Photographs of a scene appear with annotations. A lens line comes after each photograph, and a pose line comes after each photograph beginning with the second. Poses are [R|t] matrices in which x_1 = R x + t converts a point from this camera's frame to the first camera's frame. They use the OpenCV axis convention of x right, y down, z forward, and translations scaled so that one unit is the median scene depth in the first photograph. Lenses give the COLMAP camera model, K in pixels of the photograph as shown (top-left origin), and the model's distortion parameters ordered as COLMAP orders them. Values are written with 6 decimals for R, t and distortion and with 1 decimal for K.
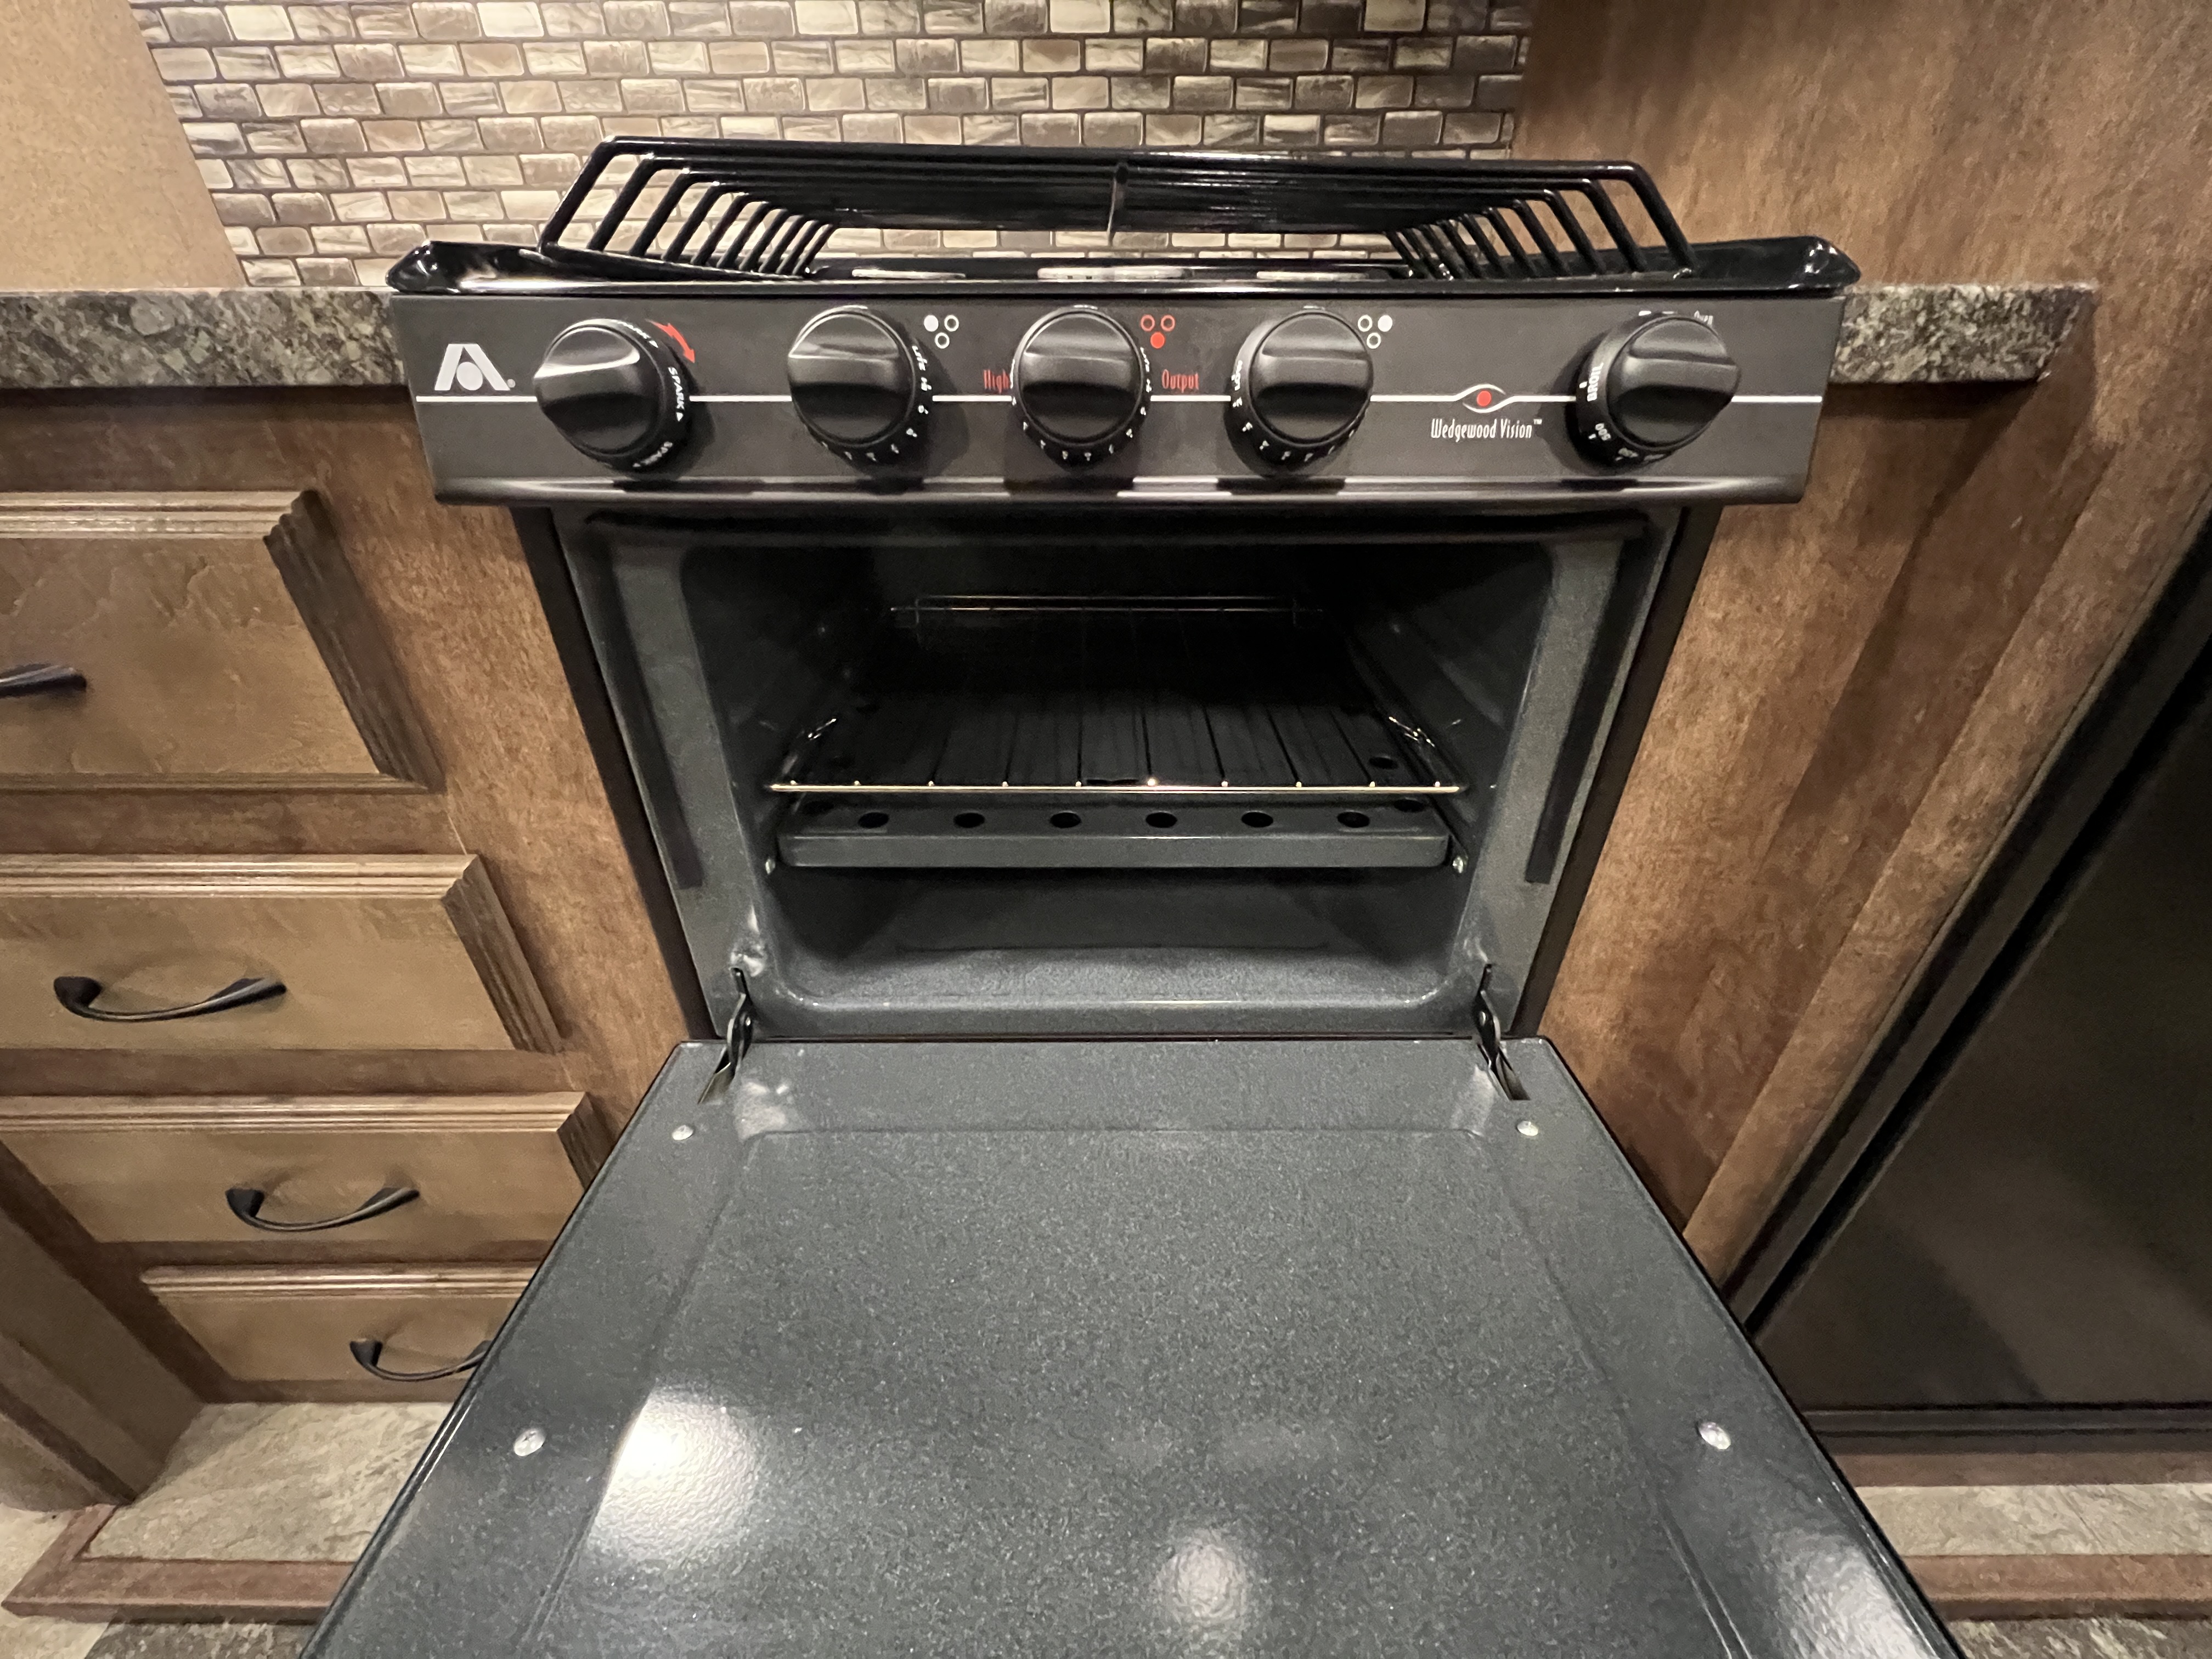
lens RADIAL K [[888.5, 0, 1099.5], [0, 888.5, 821.3], [0, 0, 1]] dist [-0.001499, -0.000176]
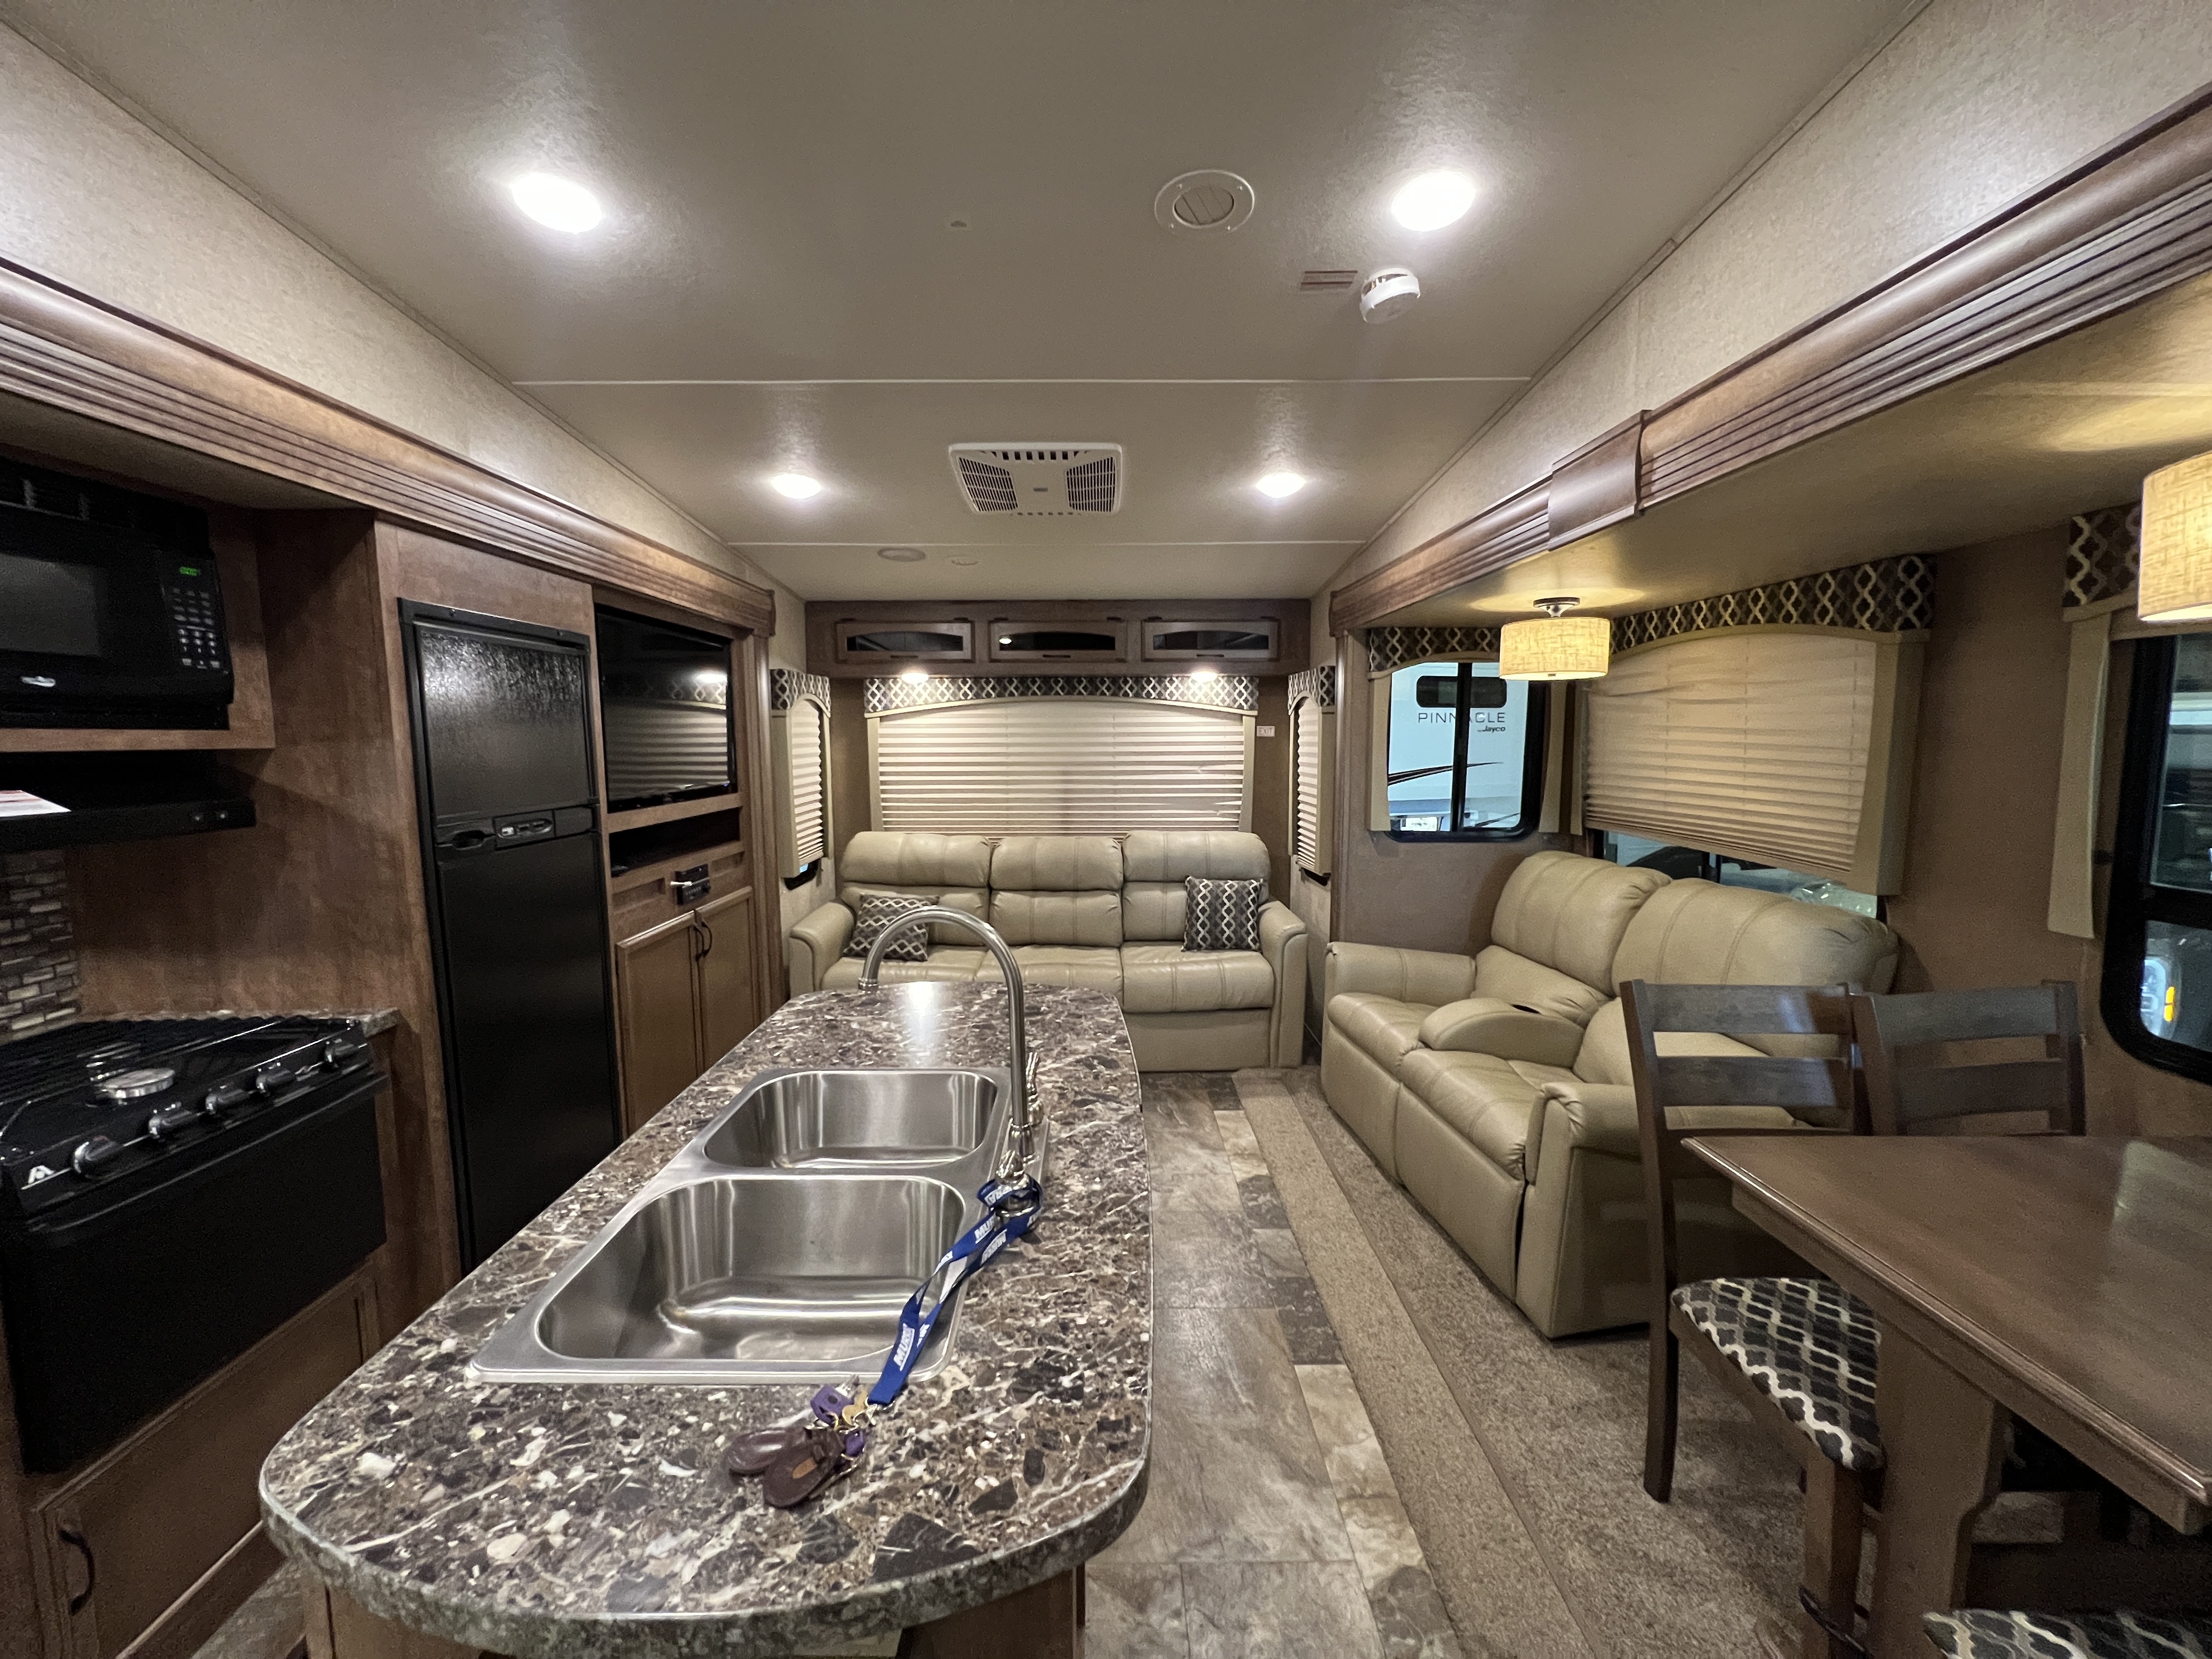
lens RADIAL K [[884.9, 0, 1100.4], [0, 884.9, 824.4], [0, 0, 1]] dist [-0.001566, 0.000069]
pose [[-0.007093, -0.096569, 0.995301, -2.220135], [0.529428, 0.844019, 0.085664, 0.127029], [-0.848325, 0.527547, 0.045140, -1.847491]]
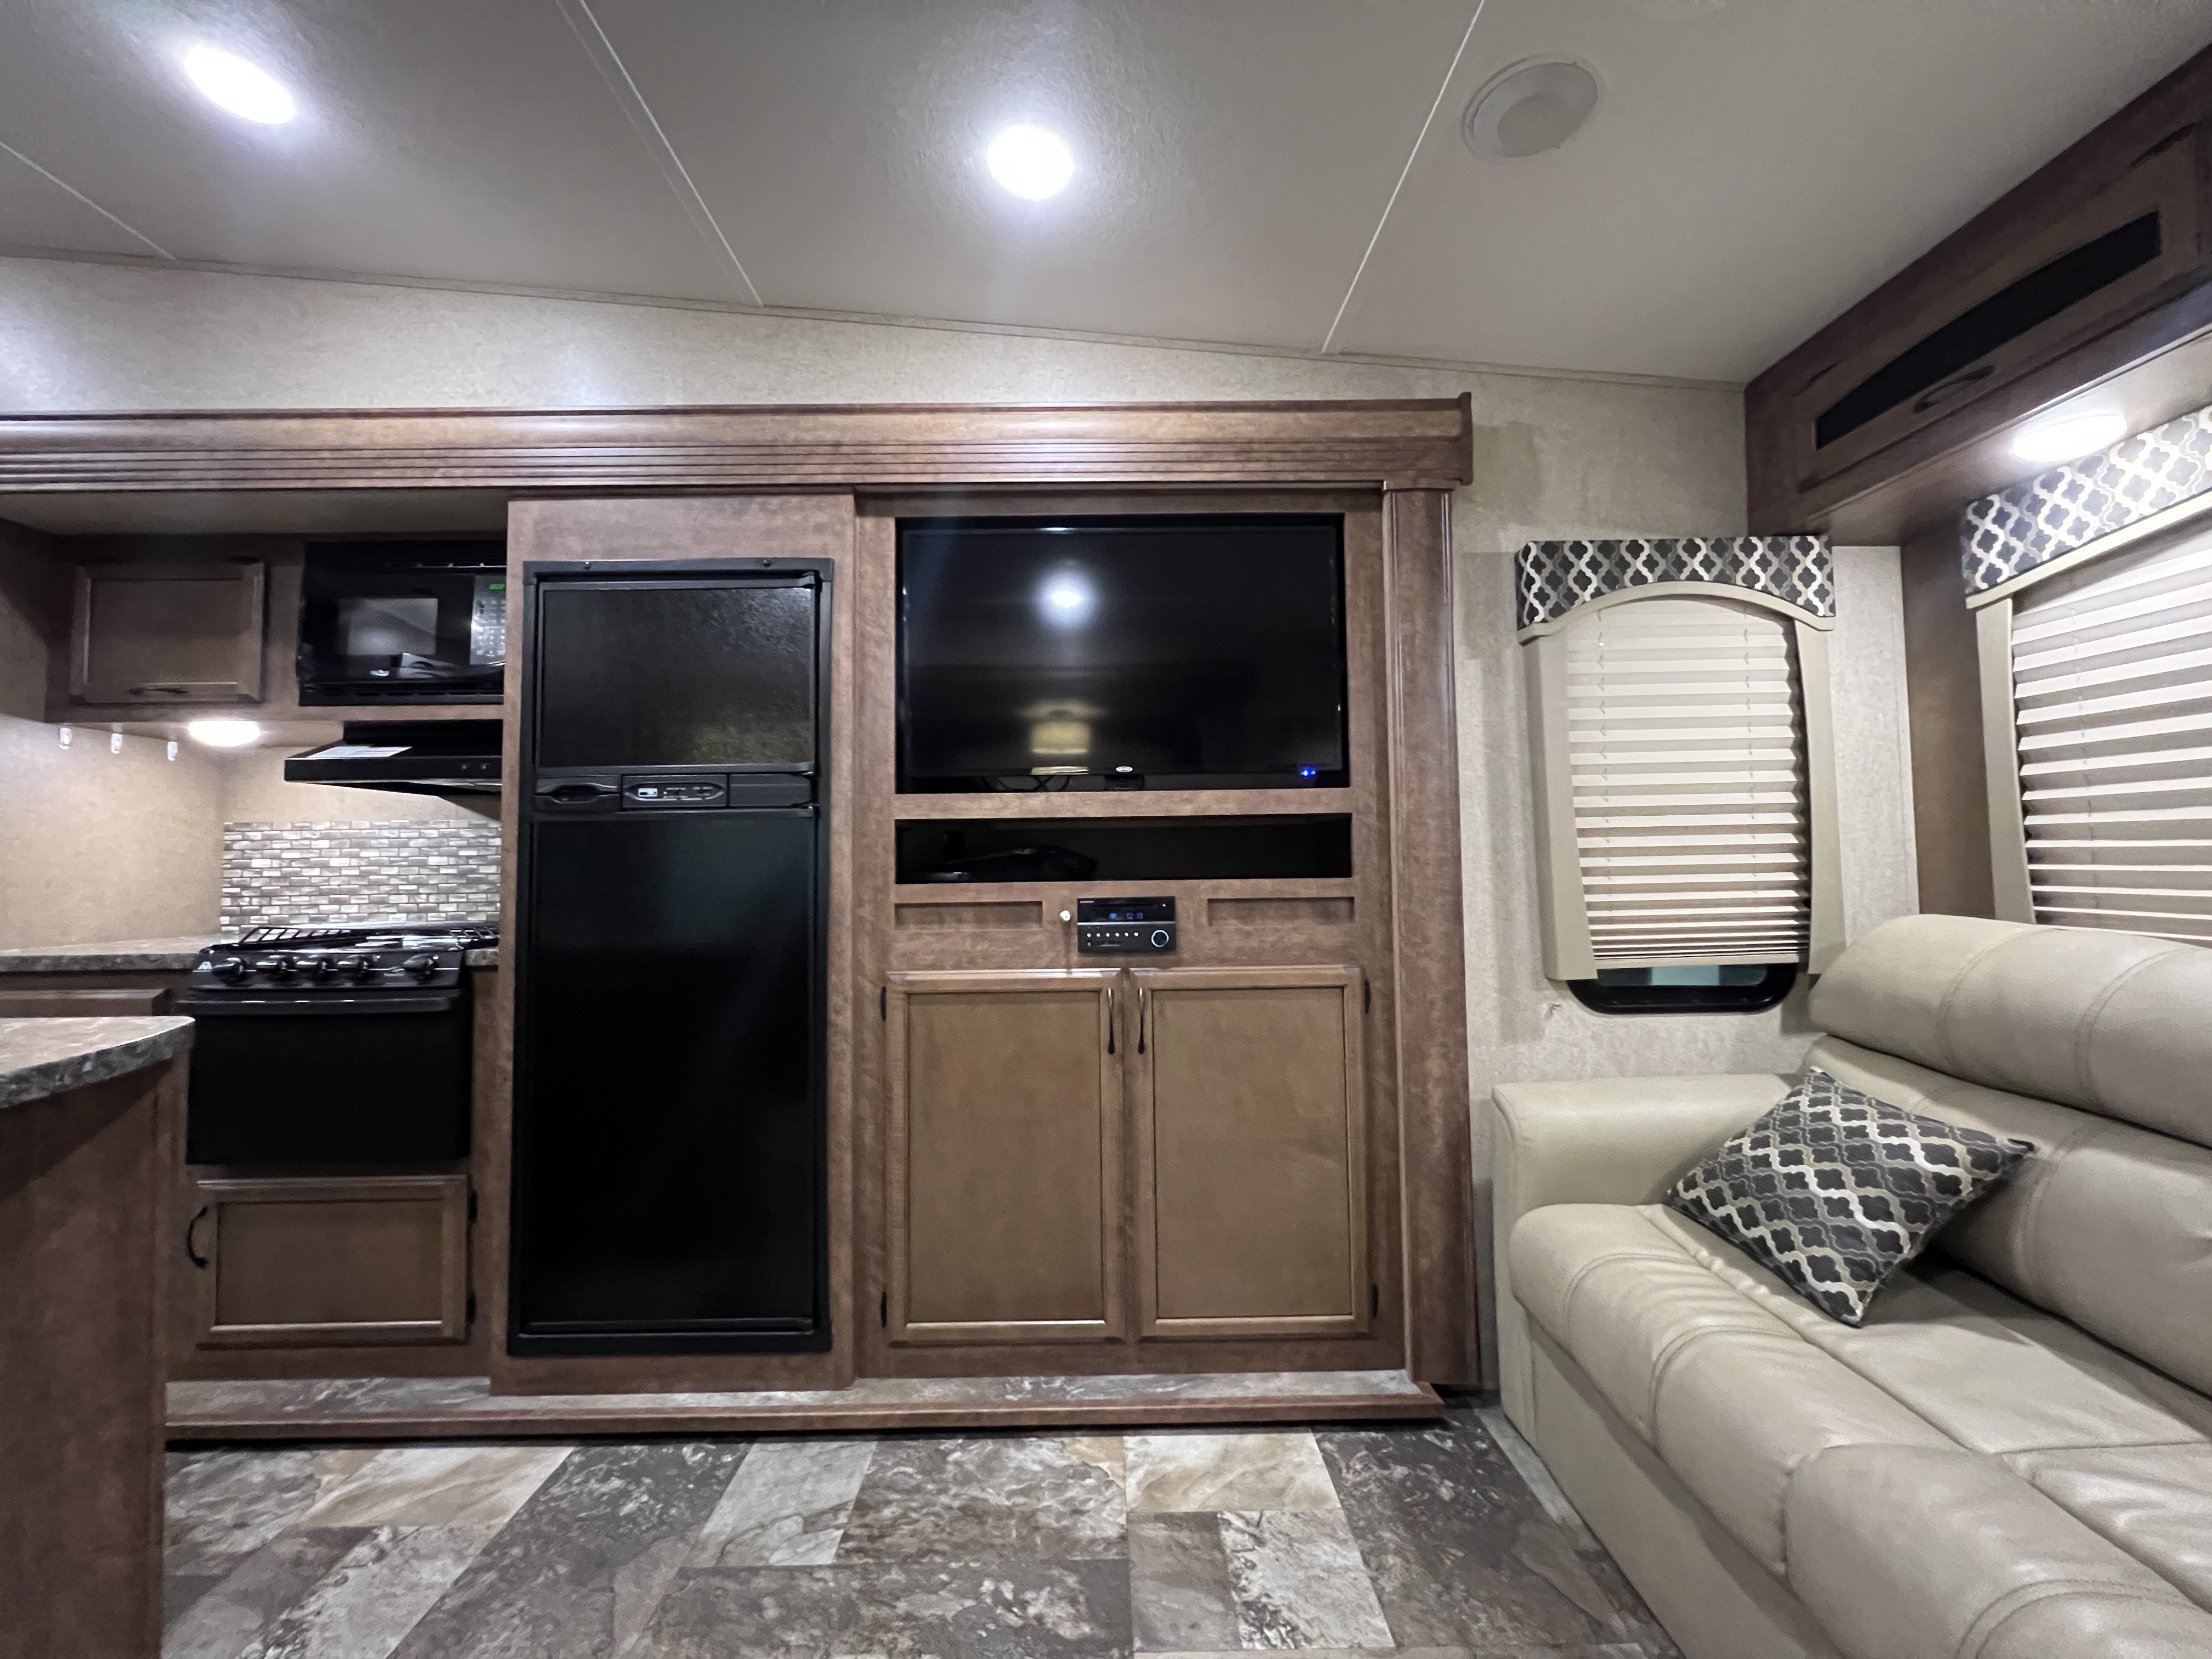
lens RADIAL K [[884.9, 0, 1100.4], [0, 884.9, 824.4], [0, 0, 1]] dist [-0.001566, 0.000069]
pose [[0.999928, -0.008754, 0.008171, 2.633361], [0.011832, 0.827329, -0.561592, 1.044358], [-0.001844, 0.561649, 0.827374, -2.210343]]
